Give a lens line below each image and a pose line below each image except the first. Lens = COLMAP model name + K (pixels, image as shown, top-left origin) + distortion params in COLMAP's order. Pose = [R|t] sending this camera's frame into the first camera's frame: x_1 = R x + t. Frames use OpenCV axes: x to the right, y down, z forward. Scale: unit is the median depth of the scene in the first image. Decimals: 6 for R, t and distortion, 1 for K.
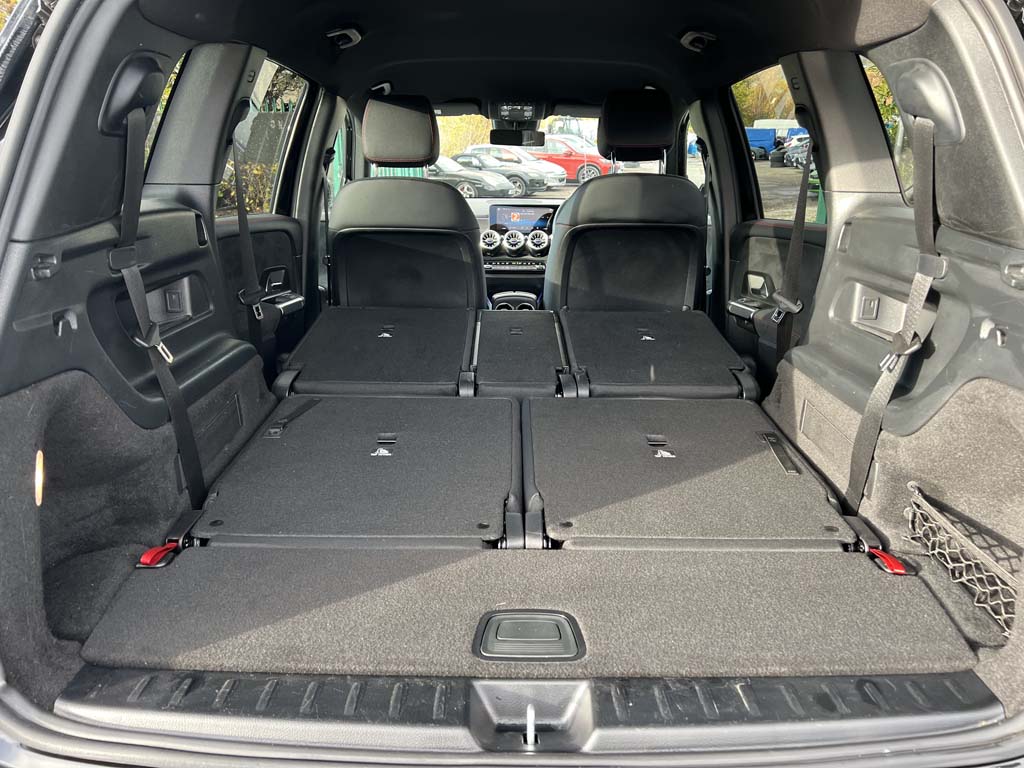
lens RADIAL K [[768.2, 0, 508.1], [0, 768.2, 384.5], [0, 0, 1]] dist [0.053605, -0.066078]
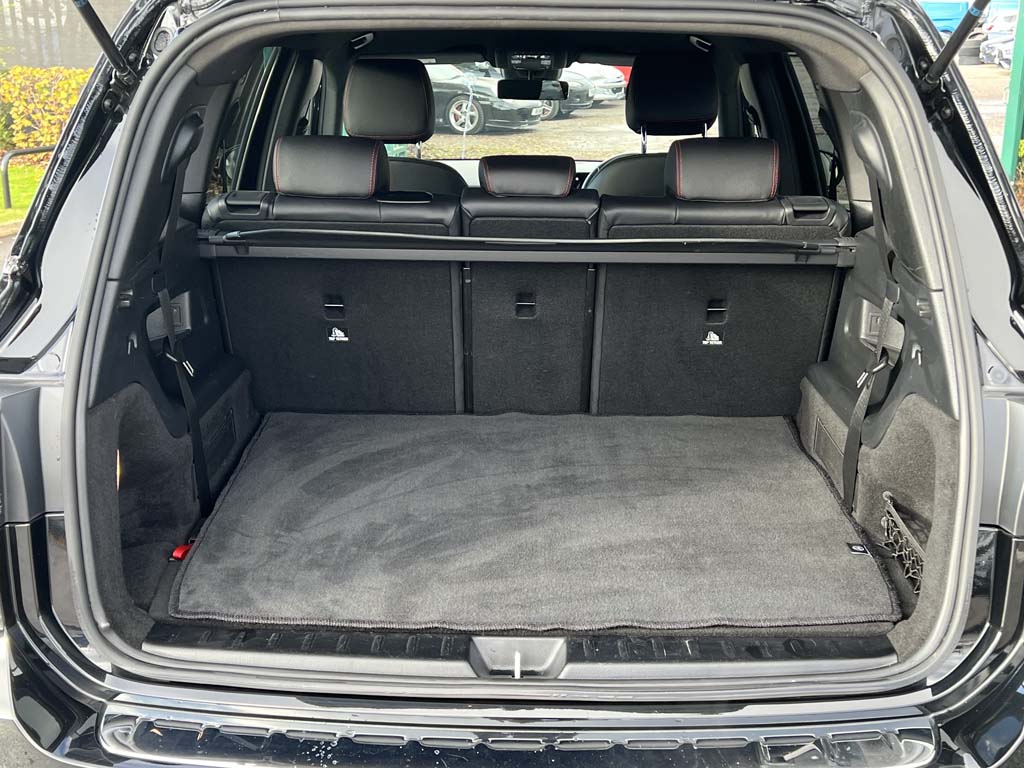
lens RADIAL K [[1283.8, 0, 513.6], [0, 1283.8, 384.1], [0, 0, 1]] dist [0.002325, 0.000000]
pose [[0.999875, 0.004318, -0.015190, 0.037358], [-0.004698, 0.999675, -0.025054, 0.024638], [0.015077, 0.025123, 0.999571, -0.780660]]
